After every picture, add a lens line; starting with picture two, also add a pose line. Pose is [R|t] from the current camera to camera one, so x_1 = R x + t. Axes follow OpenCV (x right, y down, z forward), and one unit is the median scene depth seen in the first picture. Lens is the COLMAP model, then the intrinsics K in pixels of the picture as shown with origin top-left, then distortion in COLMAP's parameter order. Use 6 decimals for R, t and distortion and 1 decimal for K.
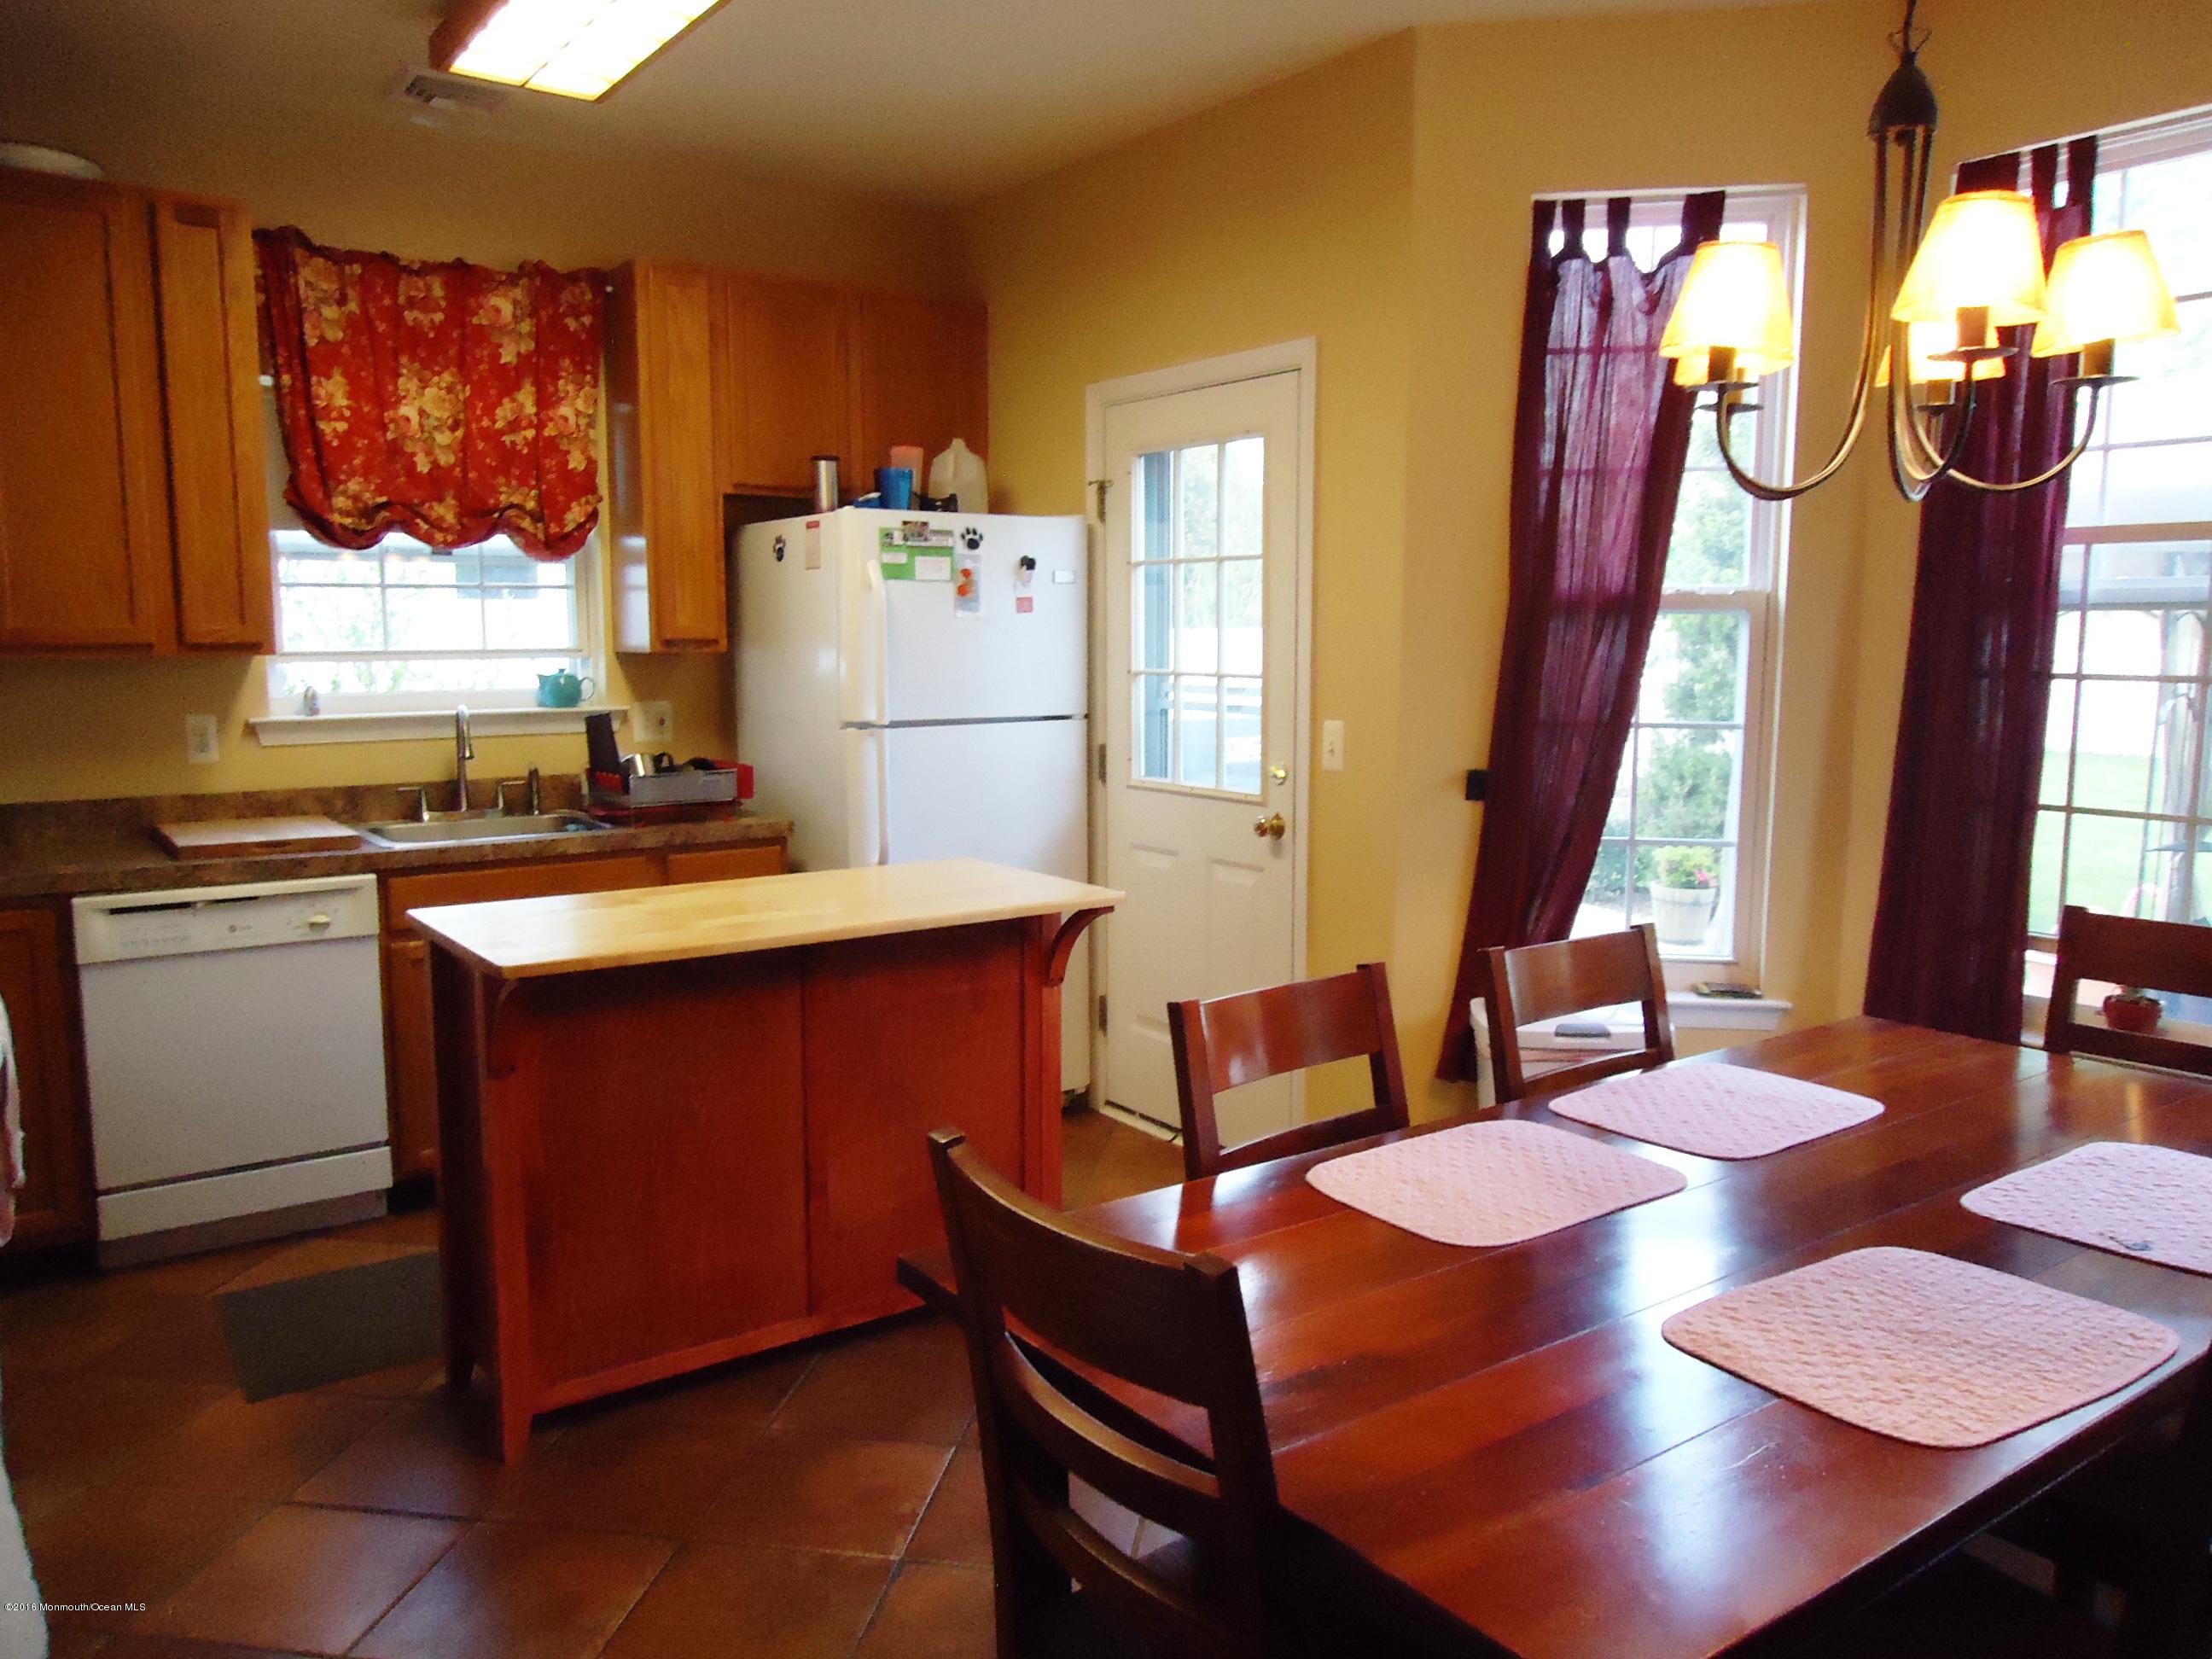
lens RADIAL K [[1625.0, 0, 1106.0], [0, 1625.0, 829.5], [0, 0, 1]] dist [-0.001150, -0.000220]
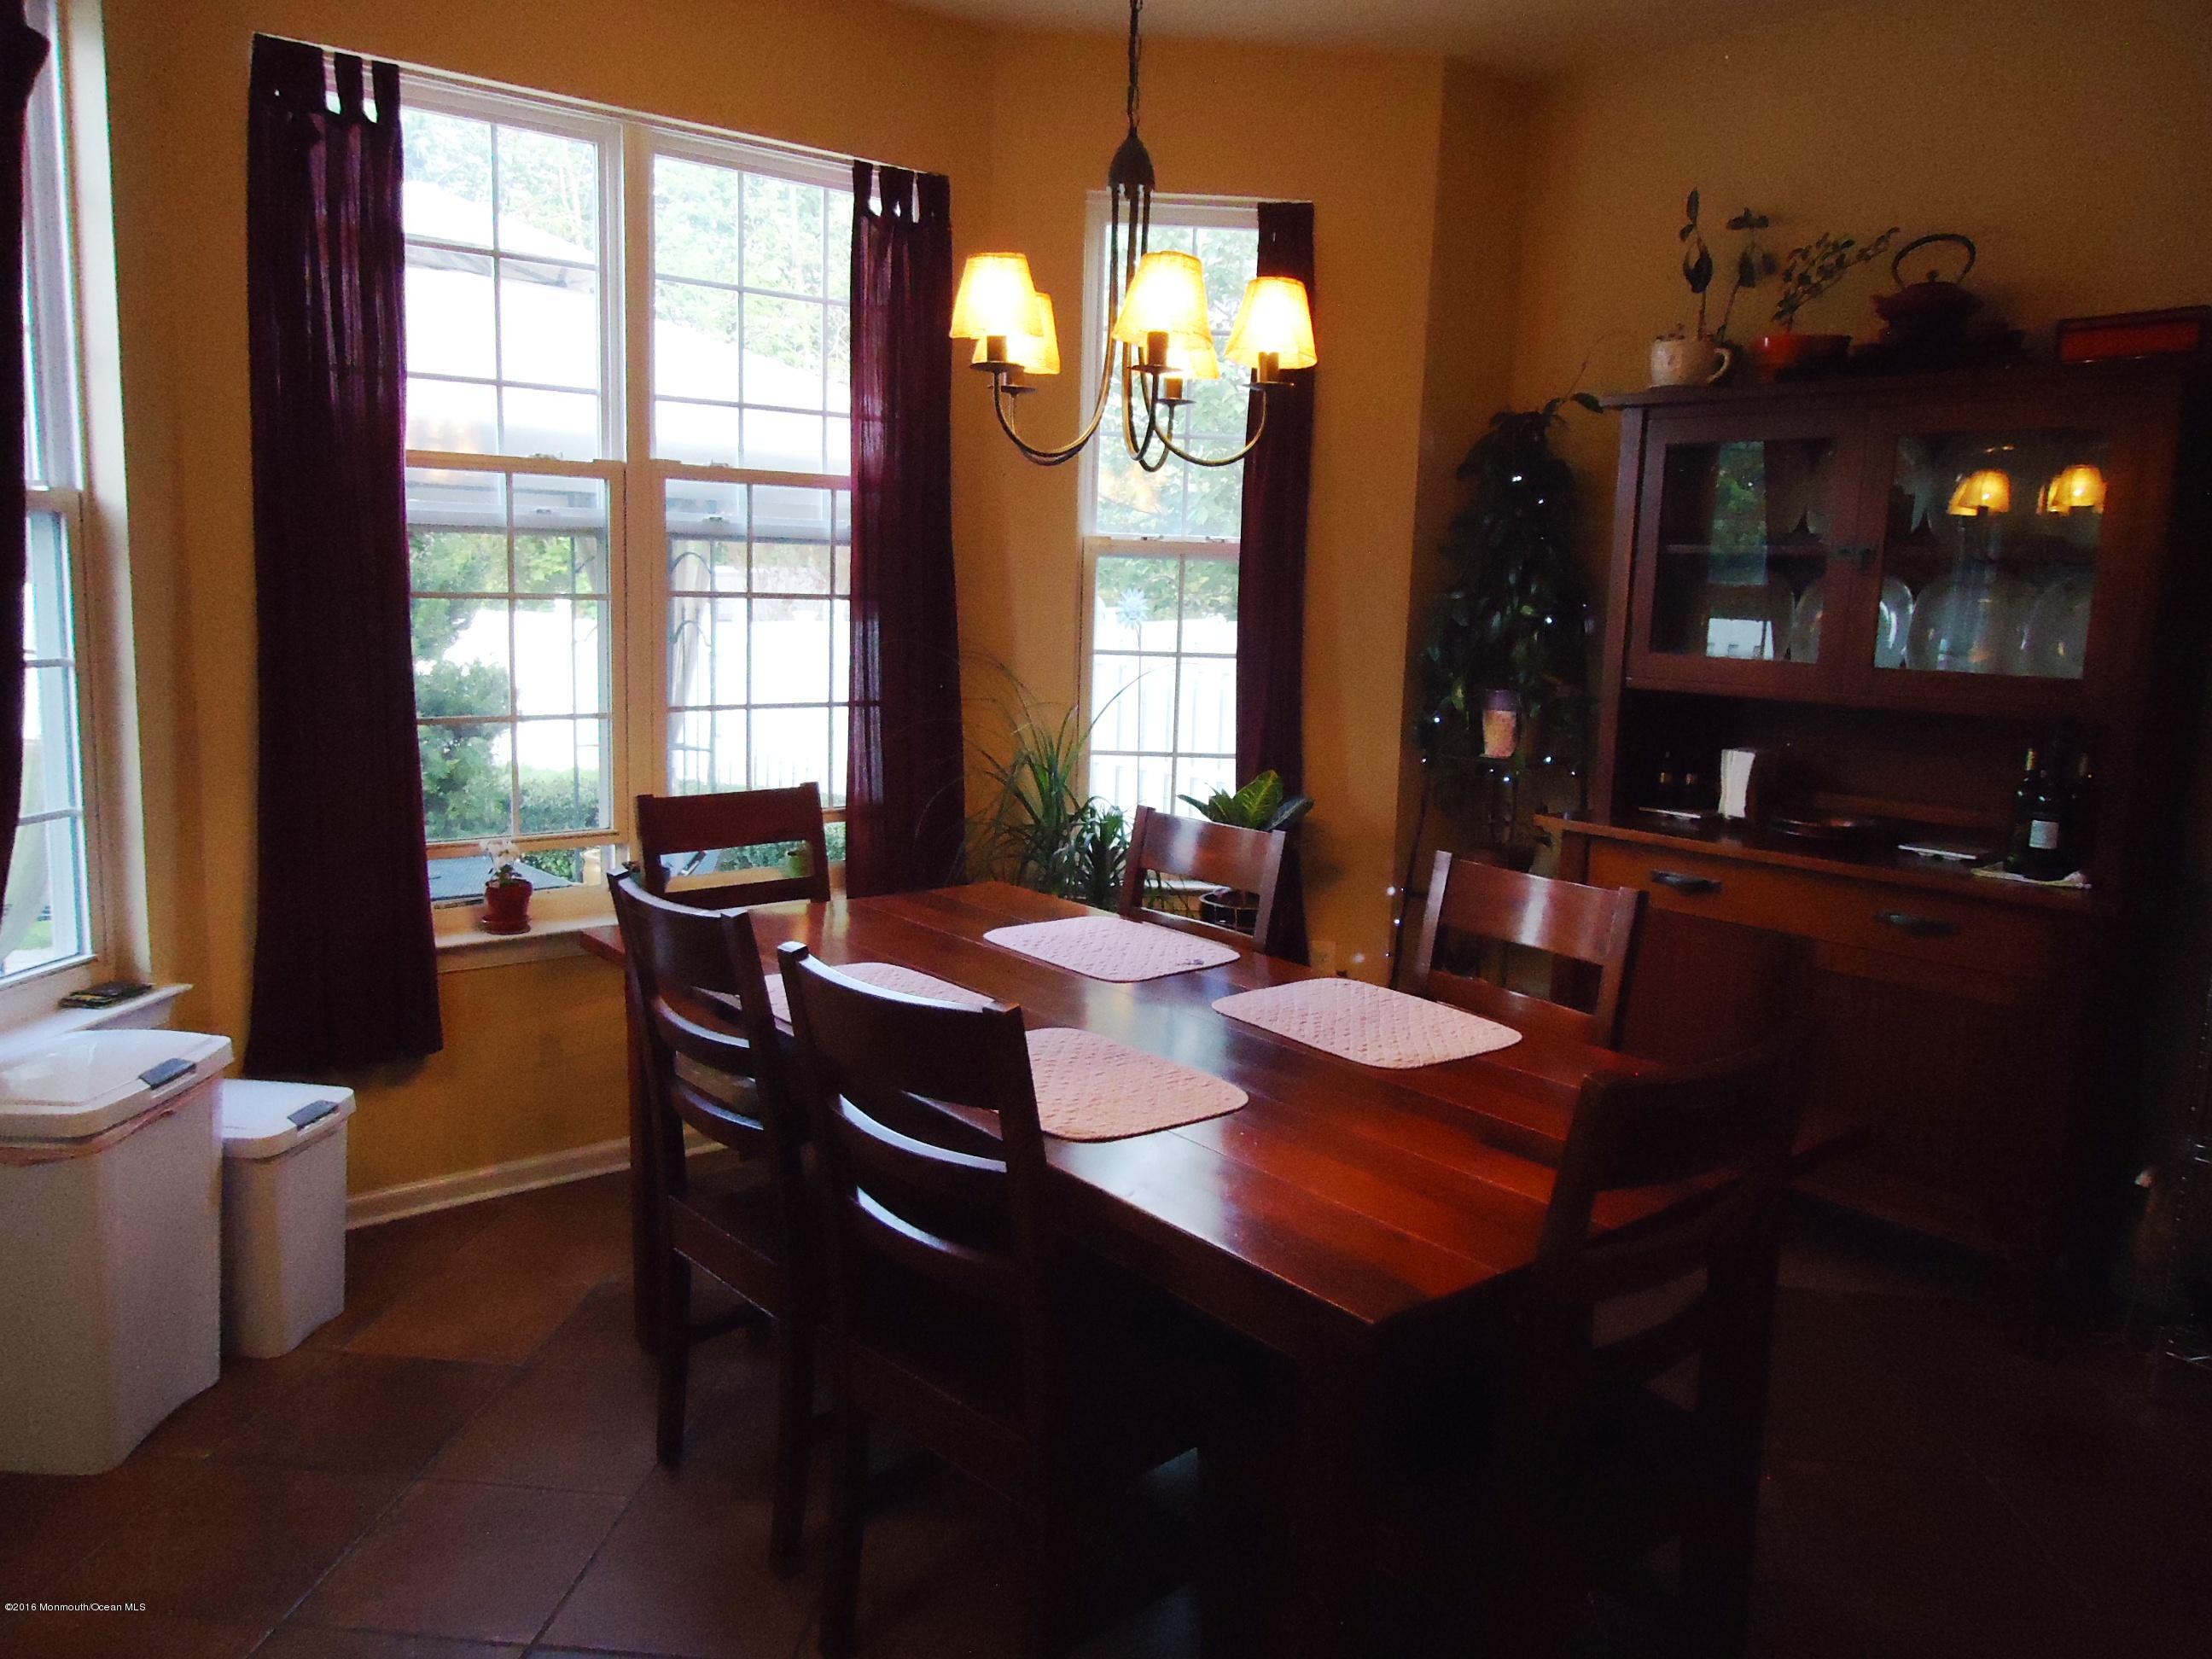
lens RADIAL K [[1625.0, 0, 1106.0], [0, 1625.0, 829.5], [0, 0, 1]] dist [-0.001150, -0.000220]
pose [[-0.061649, -0.151671, 0.986507, -0.638351], [0.093708, 0.983141, 0.157009, -0.089207], [-0.993689, 0.102123, -0.046397, 0.819921]]
